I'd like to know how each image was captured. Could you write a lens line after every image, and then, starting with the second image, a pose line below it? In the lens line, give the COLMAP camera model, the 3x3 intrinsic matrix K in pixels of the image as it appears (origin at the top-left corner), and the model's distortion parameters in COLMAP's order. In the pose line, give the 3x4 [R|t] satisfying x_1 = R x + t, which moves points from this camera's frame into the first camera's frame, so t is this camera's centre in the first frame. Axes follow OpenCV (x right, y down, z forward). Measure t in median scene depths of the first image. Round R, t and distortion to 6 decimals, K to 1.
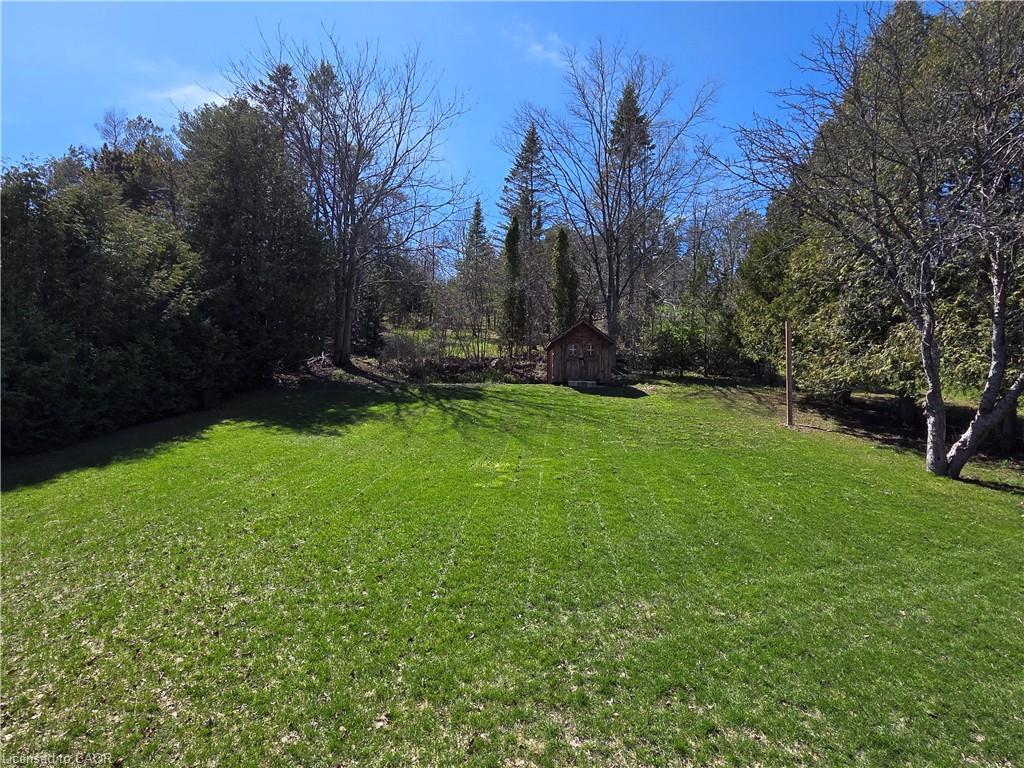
lens RADIAL K [[566.7, 0, 511.5], [0, 566.7, 387.7], [0, 0, 1]] dist [0.002170, -0.000997]
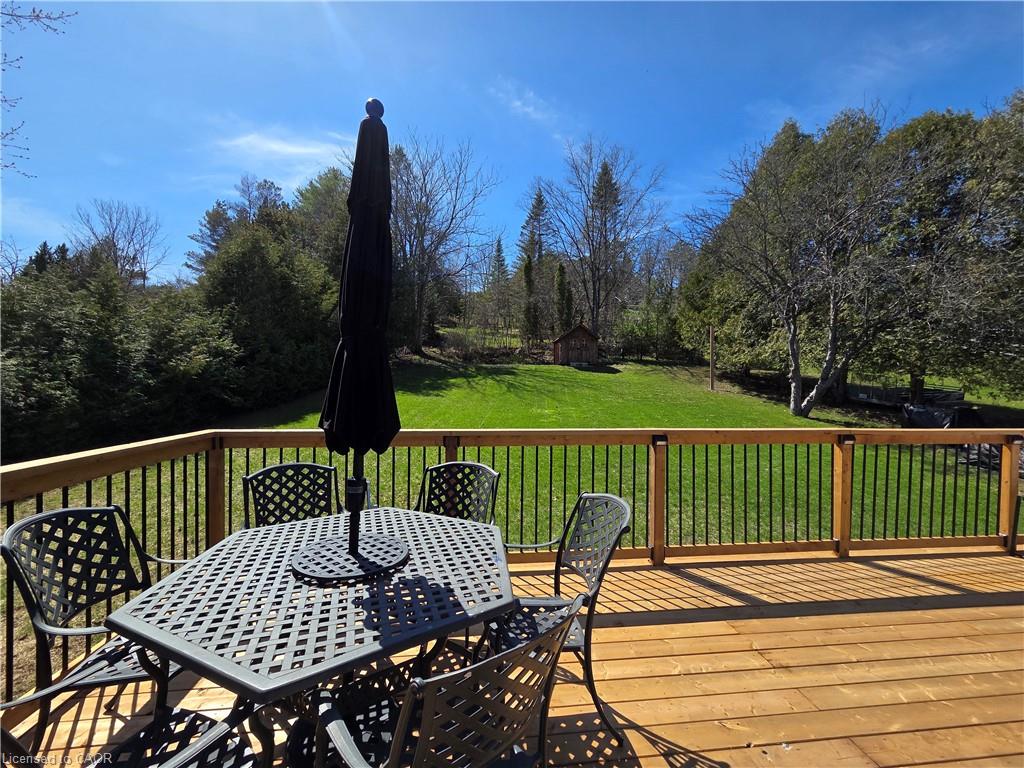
lens RADIAL K [[402.7, 0, 516.1], [0, 402.7, 382.2], [0, 0, 1]] dist [0.008044, -0.000432]
pose [[0.999958, -0.003245, 0.008592, -0.052415], [0.002926, 0.999315, 0.036888, 0.000027], [-0.008705, -0.036861, 0.999282, -0.098483]]
